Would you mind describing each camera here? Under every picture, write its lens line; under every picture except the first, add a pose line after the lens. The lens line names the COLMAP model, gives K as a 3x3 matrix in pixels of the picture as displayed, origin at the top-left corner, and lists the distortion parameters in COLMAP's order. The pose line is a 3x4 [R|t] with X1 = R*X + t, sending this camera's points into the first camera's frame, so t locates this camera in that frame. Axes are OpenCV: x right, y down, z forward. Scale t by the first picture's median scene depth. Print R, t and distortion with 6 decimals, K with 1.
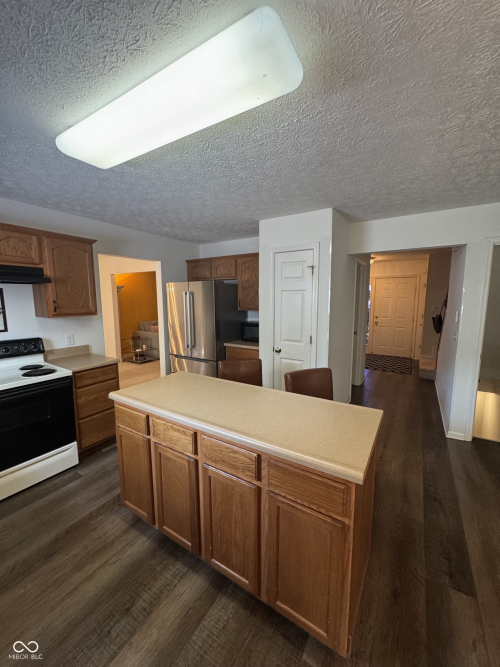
lens RADIAL K [[265.3, 0, 249.5], [0, 265.3, 334.8], [0, 0, 1]] dist [-0.008144, 0.001469]
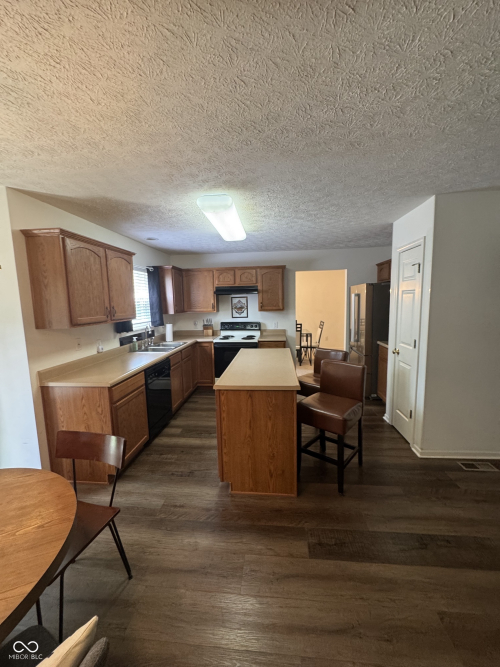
lens RADIAL K [[265.3, 0, 248.8], [0, 265.3, 333.4], [0, 0, 1]] dist [-0.008144, 0.001469]
pose [[0.443743, 0.097989, -0.890781, 0.839212], [-0.102316, 0.993044, 0.058270, -0.010860], [0.890294, 0.065284, 0.450682, 0.082991]]
